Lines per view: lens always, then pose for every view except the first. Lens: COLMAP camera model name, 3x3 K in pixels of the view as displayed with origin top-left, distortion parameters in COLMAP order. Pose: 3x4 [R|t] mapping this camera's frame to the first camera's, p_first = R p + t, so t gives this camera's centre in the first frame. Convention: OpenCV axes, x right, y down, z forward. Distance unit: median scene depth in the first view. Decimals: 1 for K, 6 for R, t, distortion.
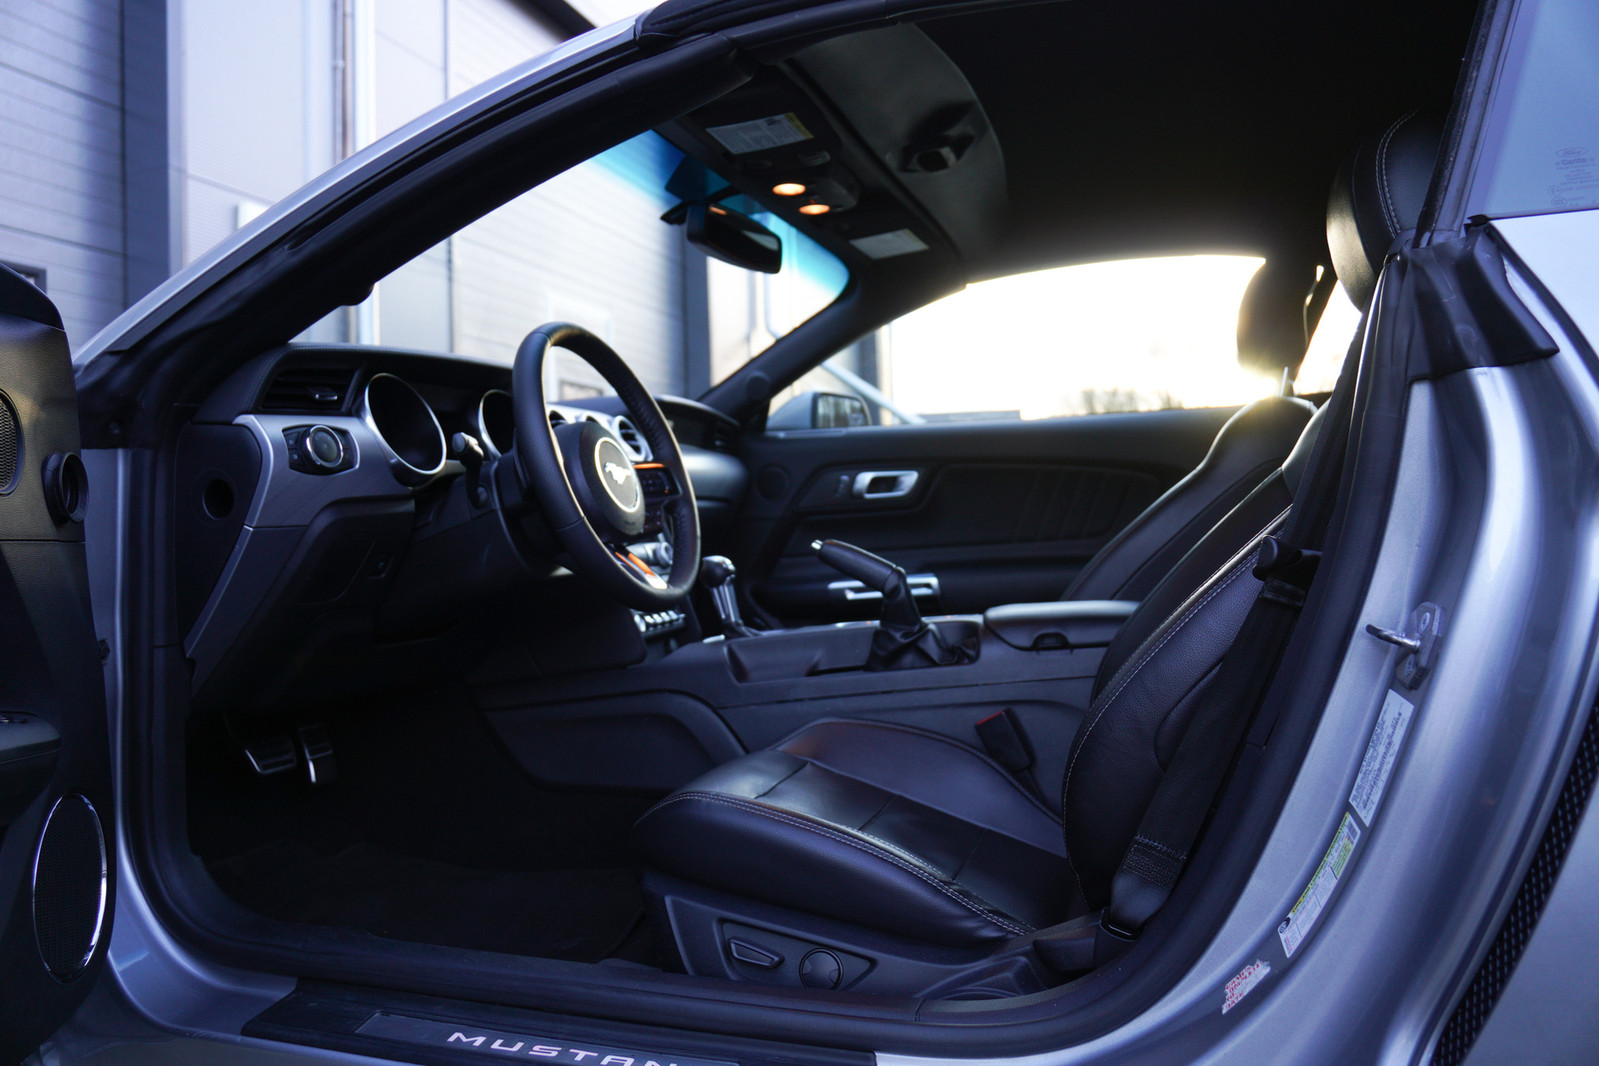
lens RADIAL K [[1185.4, 0, 799.5], [0, 1185.4, 533.0], [0, 0, 1]] dist [-0.115592, 0.075158]
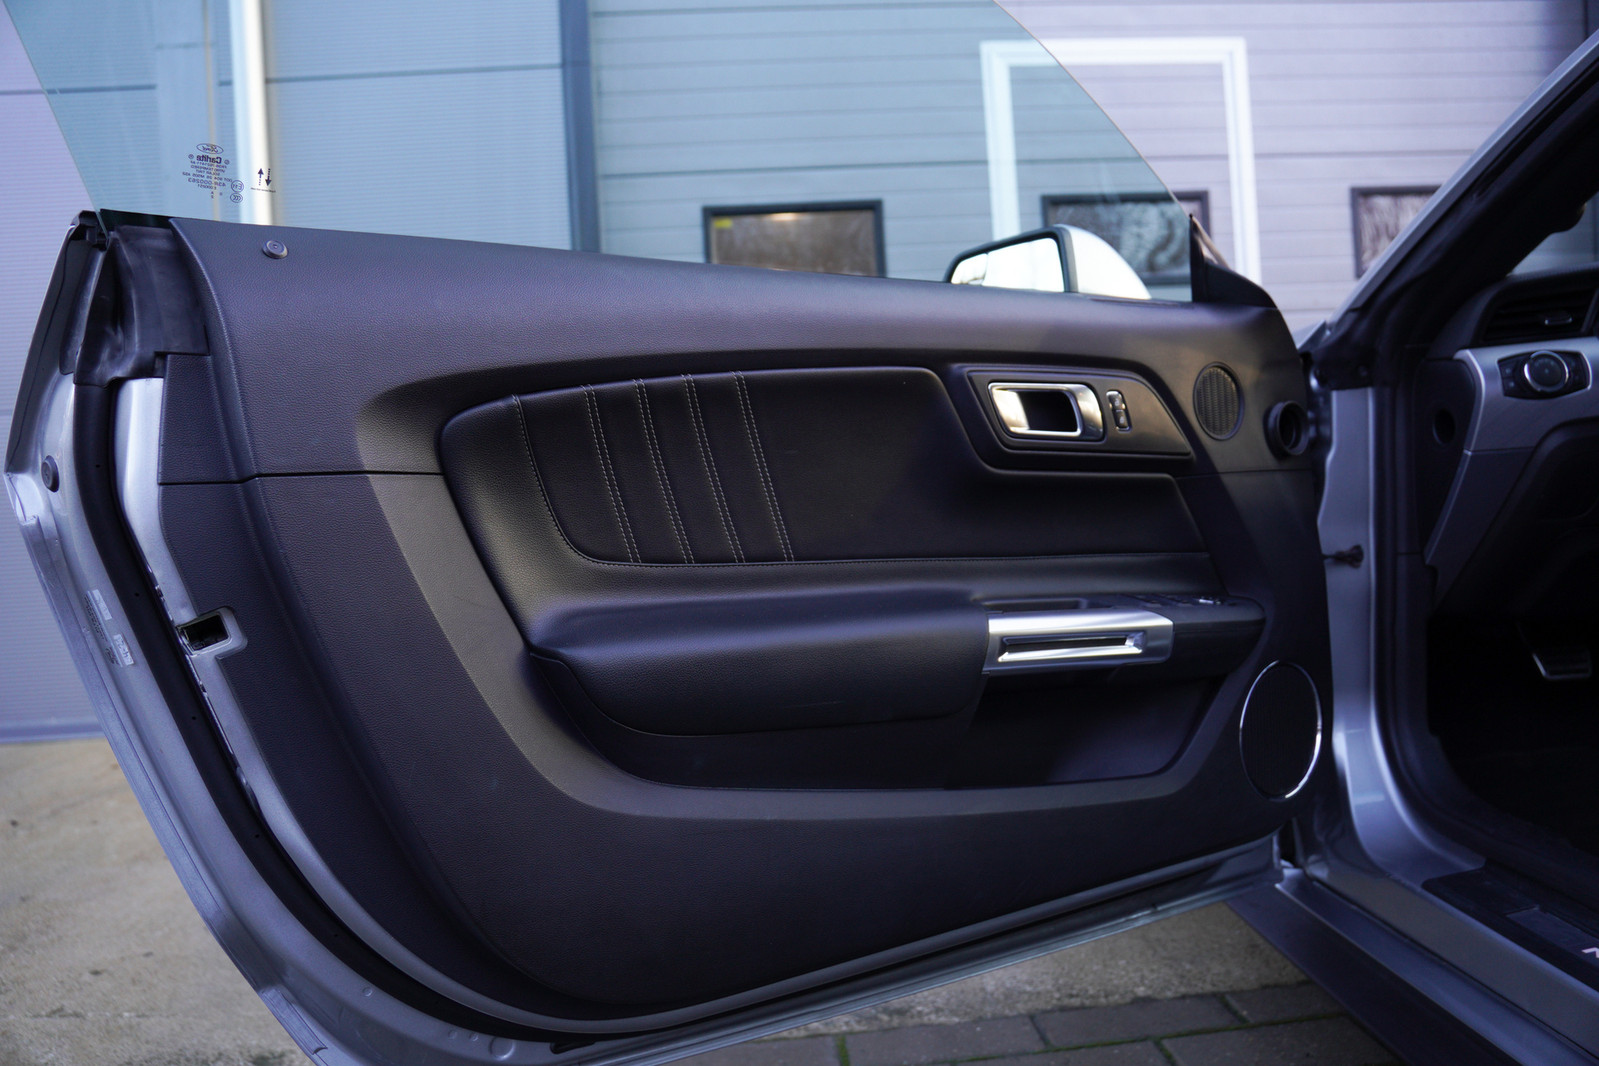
lens RADIAL K [[1185.4, 0, 799.5], [0, 1185.4, 533.0], [0, 0, 1]] dist [-0.115592, 0.075158]
pose [[0.360644, 0.047694, -0.931483, 0.324660], [0.041810, 0.996861, 0.067229, -0.028036], [0.931766, -0.063191, 0.357518, 0.003486]]
